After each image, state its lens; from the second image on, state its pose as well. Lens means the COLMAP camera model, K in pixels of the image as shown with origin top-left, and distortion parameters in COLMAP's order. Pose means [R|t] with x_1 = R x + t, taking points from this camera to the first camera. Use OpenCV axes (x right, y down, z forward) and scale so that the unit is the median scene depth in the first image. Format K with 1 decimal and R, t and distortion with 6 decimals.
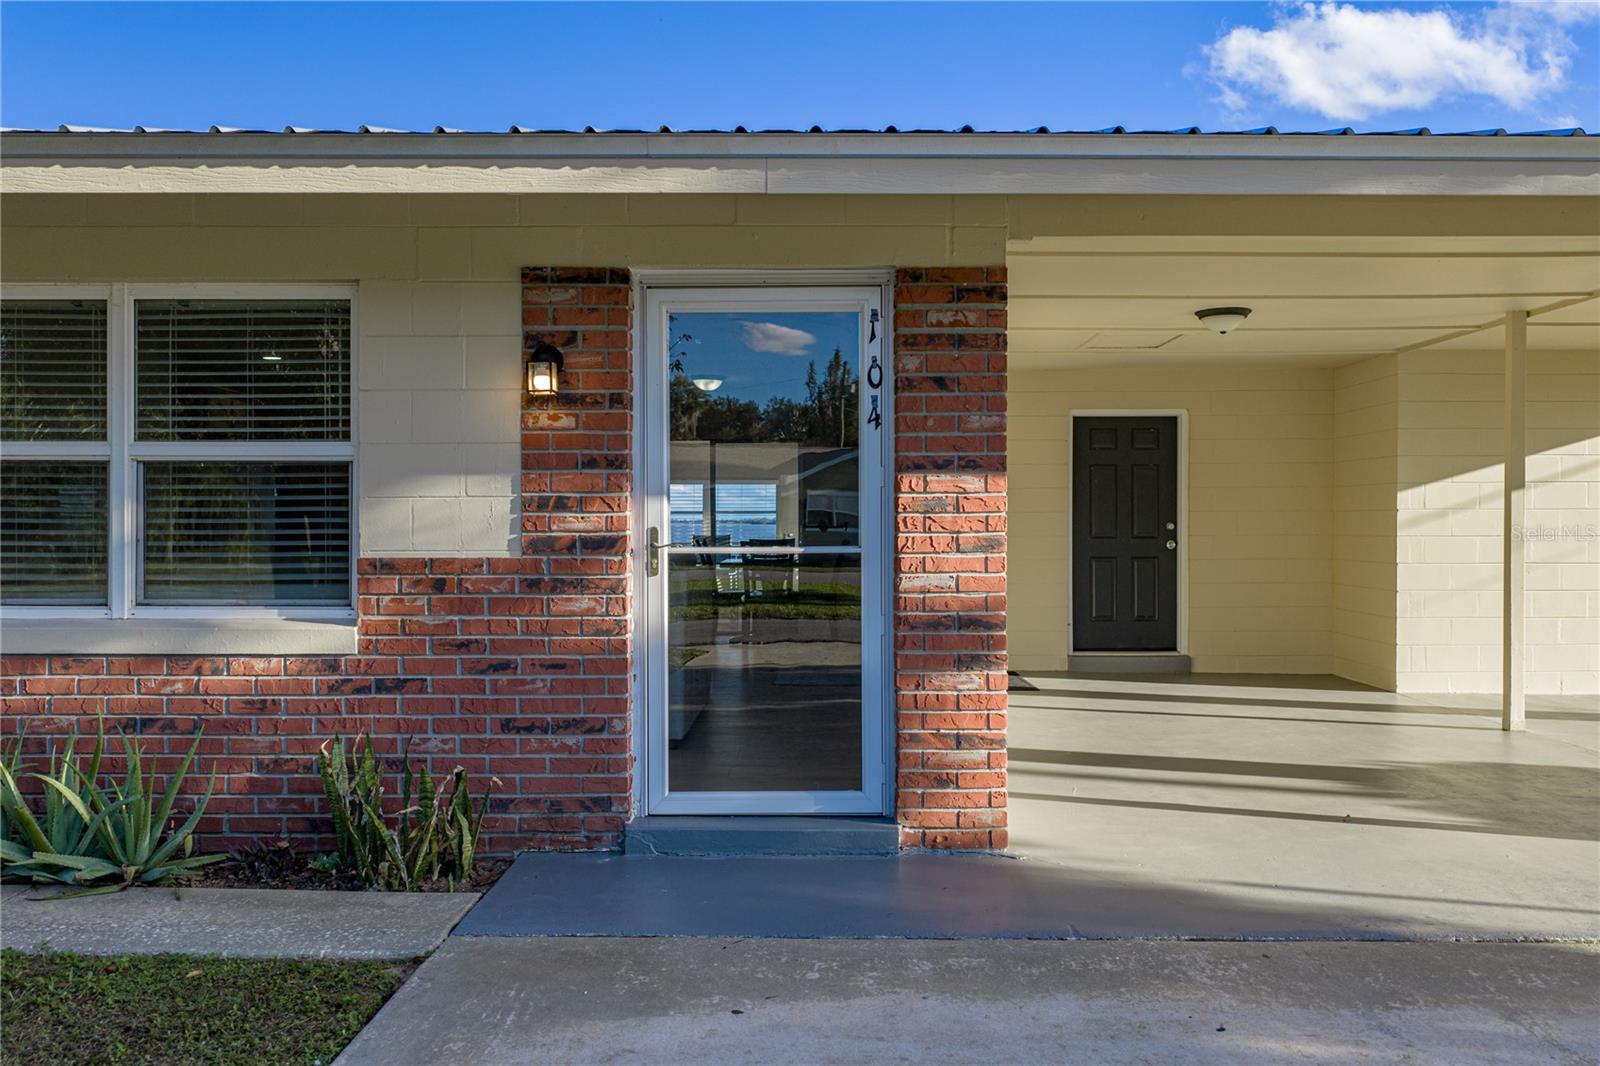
lens RADIAL K [[1341.1, 0, 800.6], [0, 1341.1, 524.6], [0, 0, 1]] dist [0.005778, -0.010015]
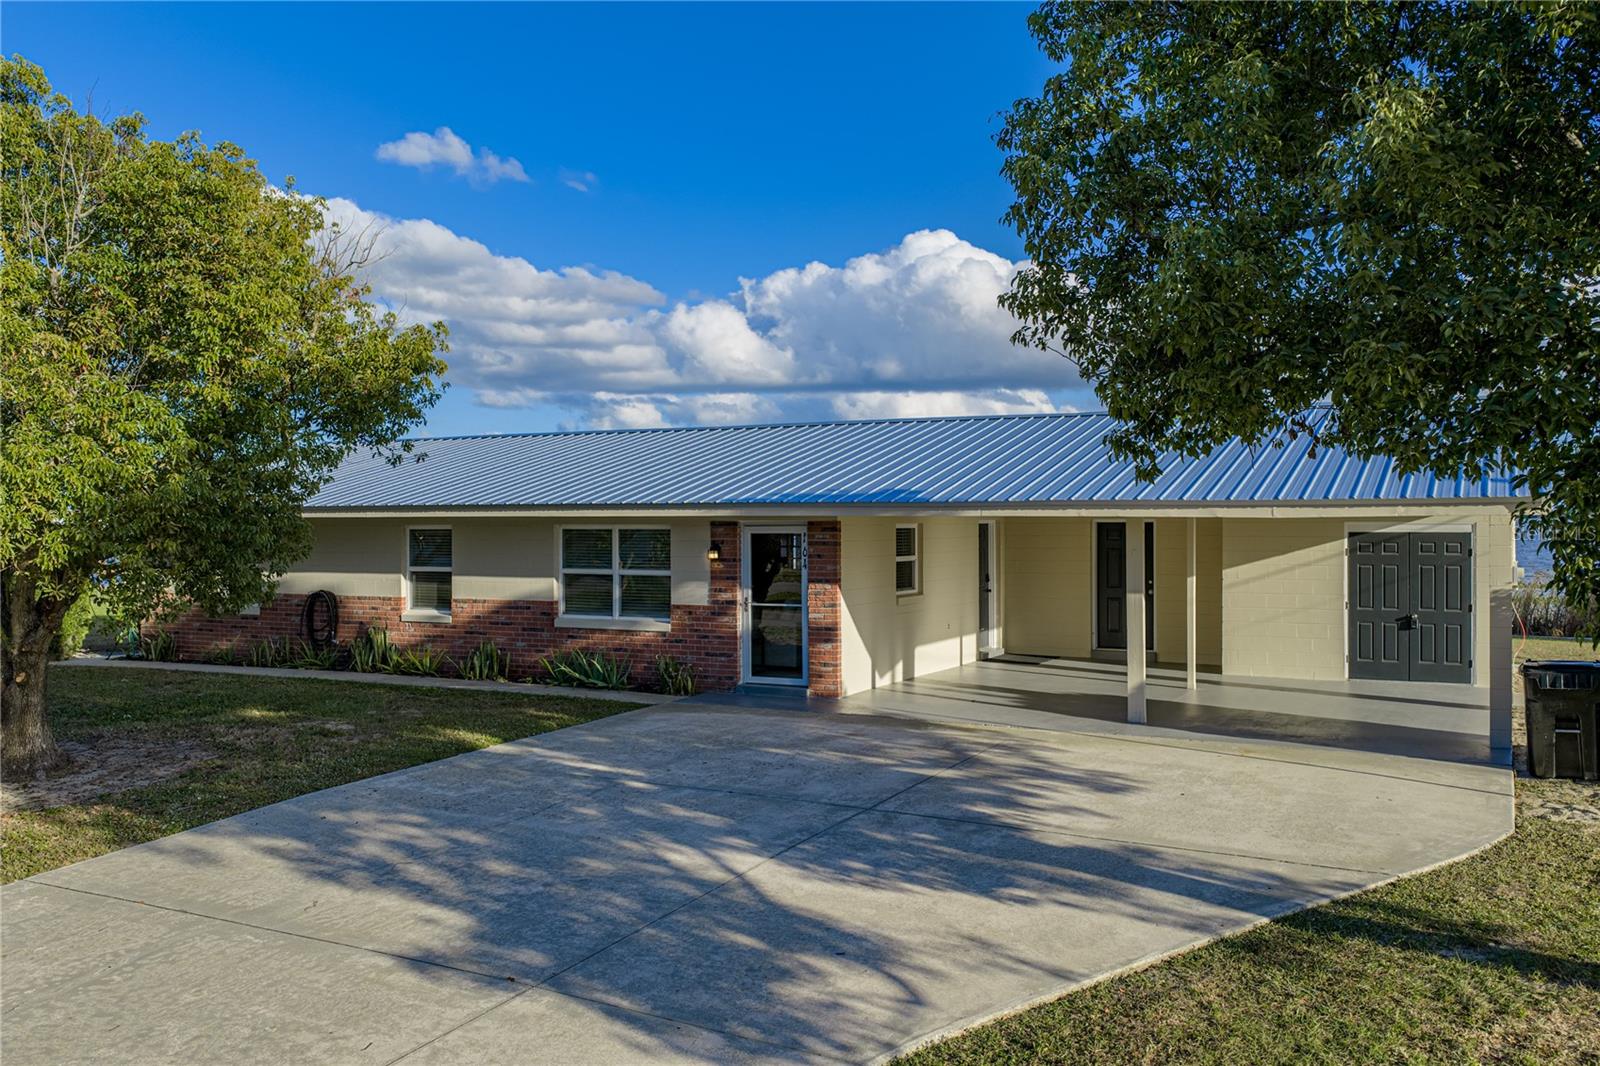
lens RADIAL K [[1341.1, 0, 798.6], [0, 1341.1, 533.7], [0, 0, 1]] dist [0.005778, -0.010015]
pose [[0.893634, 0.002101, -0.448792, 1.538696], [0.002297, 0.999955, 0.009255, -0.191253], [0.448791, -0.009301, 0.893588, -1.974324]]
